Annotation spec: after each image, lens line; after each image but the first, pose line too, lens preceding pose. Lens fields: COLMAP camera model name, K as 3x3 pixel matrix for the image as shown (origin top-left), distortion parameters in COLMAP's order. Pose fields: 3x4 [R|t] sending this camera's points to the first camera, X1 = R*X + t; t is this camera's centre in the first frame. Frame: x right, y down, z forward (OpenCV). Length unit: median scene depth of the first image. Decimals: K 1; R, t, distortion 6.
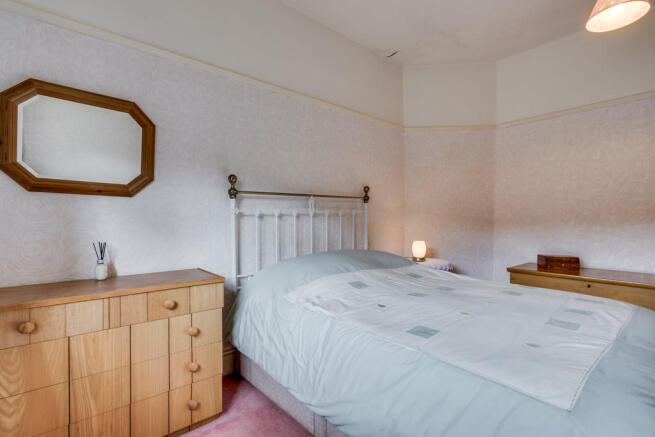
lens RADIAL K [[300.9, 0, 327.5], [0, 300.9, 218.5], [0, 0, 1]] dist [0.001066, 0.000093]
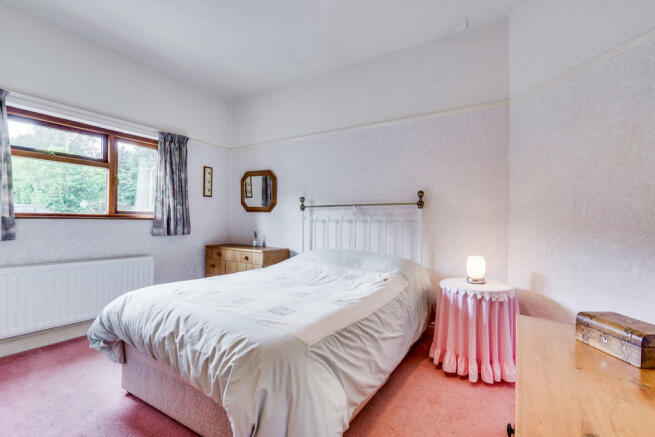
lens RADIAL K [[300.9, 0, 327.5], [0, 300.9, 218.5], [0, 0, 1]] dist [0.001066, 0.000093]
pose [[0.304606, -0.002334, -0.952476, 1.181355], [-0.012844, 0.999896, -0.006557, -0.011305], [0.952392, 0.014232, 0.304545, 0.527925]]
